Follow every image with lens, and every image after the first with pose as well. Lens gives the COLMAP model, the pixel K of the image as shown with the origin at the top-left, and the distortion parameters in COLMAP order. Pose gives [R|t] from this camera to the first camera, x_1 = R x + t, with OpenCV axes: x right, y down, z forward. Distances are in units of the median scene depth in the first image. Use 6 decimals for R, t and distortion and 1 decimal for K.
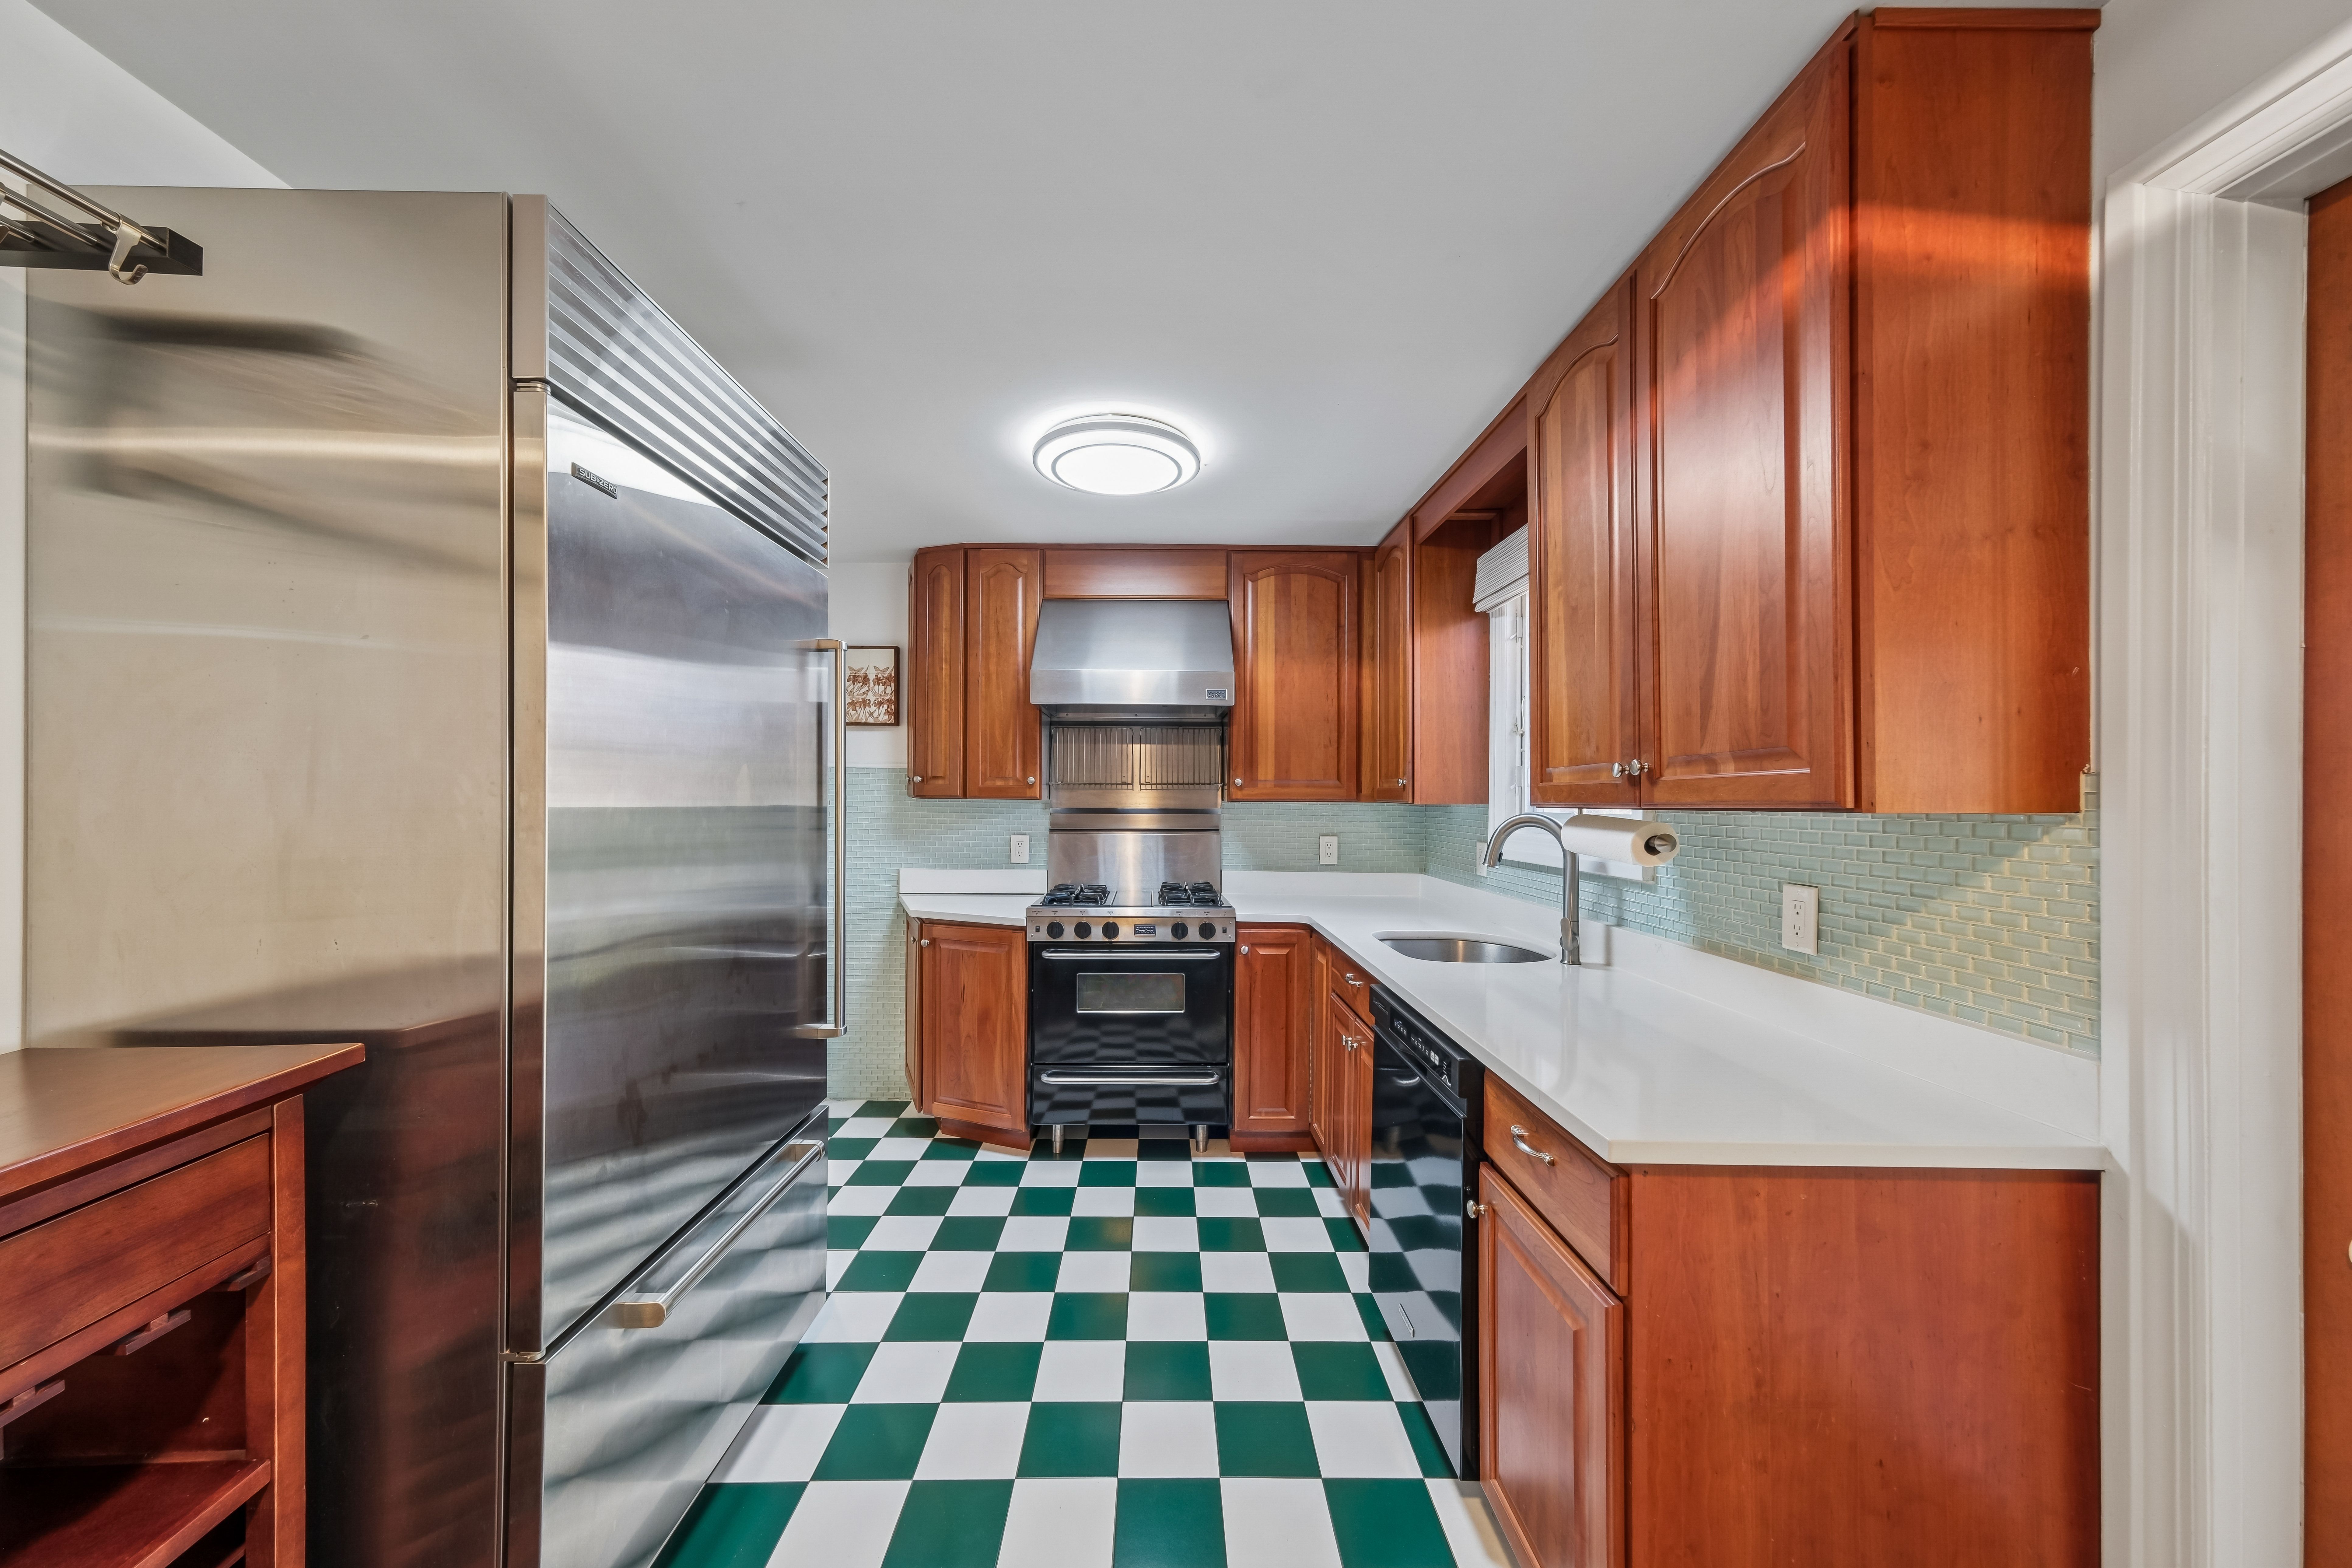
lens RADIAL K [[820.3, 0, 1162.5], [0, 820.3, 796.7], [0, 0, 1]] dist [-0.000876, 0.004750]
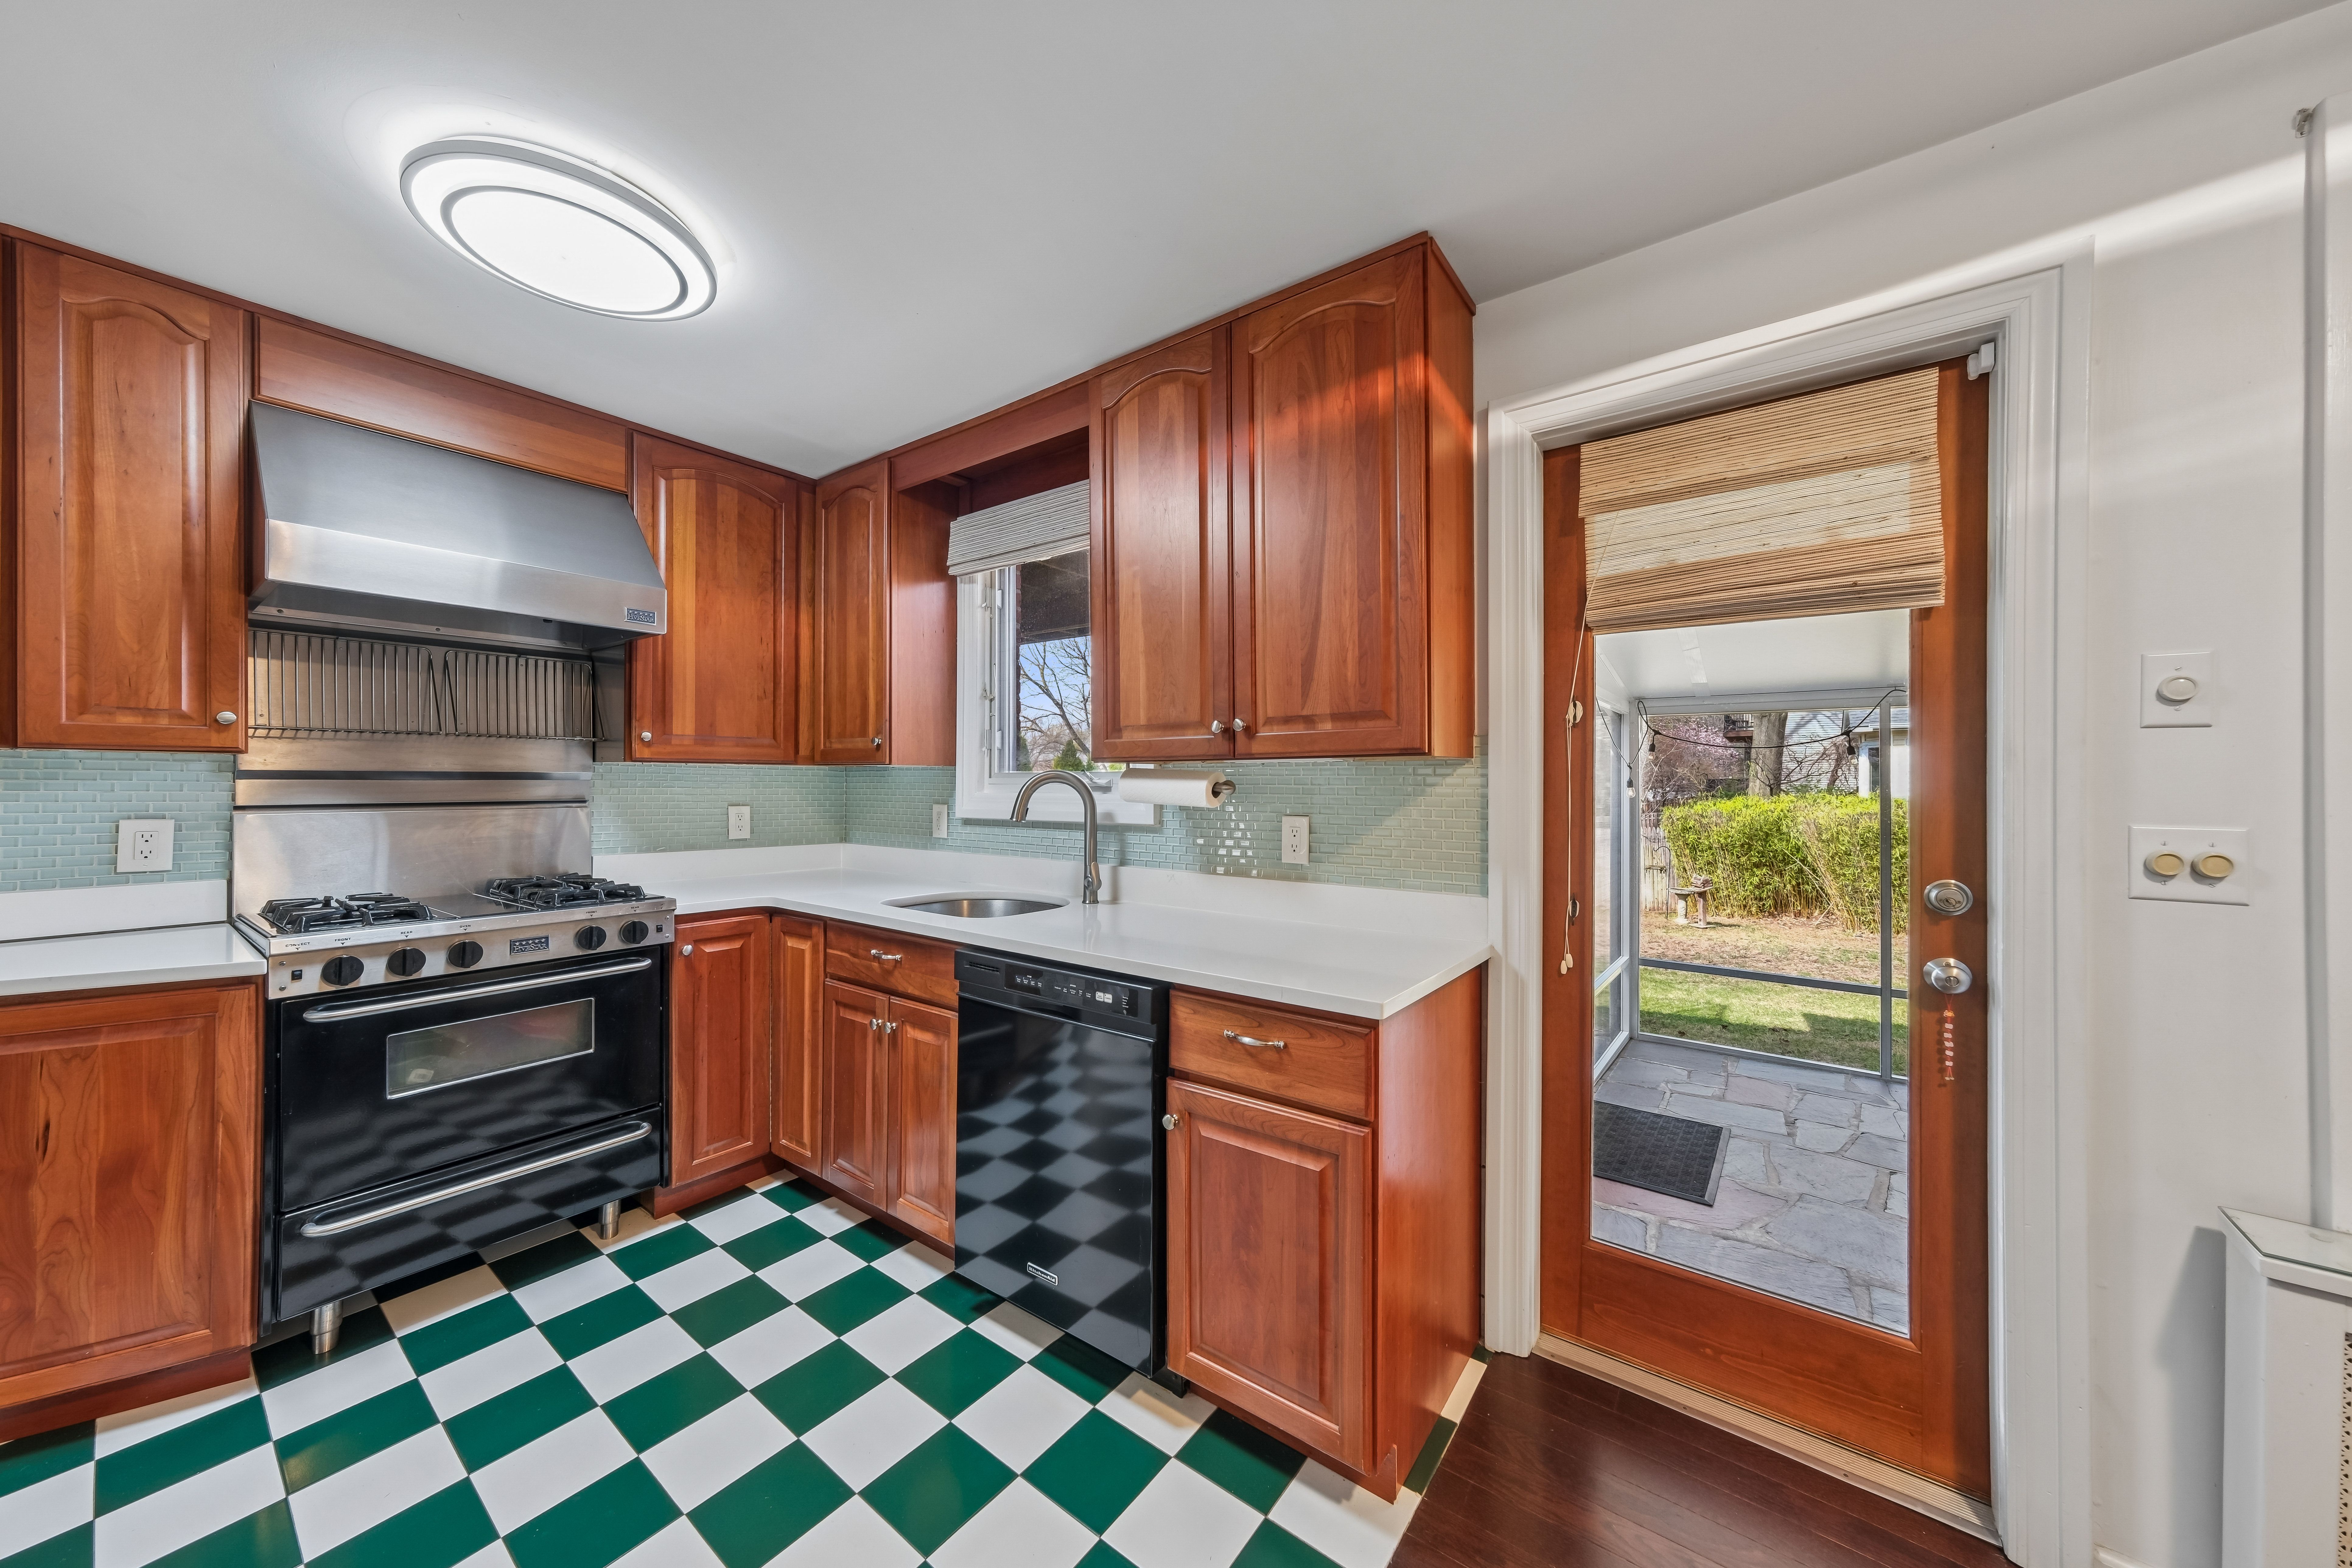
lens RADIAL K [[810.7, 0, 1178.2], [0, 810.7, 779.1], [0, 0, 1]] dist [-0.000758, 0.003633]
pose [[0.609169, -0.001070, 0.793039, -0.227545], [-0.001447, 0.999996, 0.002460, 0.021923], [-0.793039, -0.002646, 0.609165, 0.163317]]
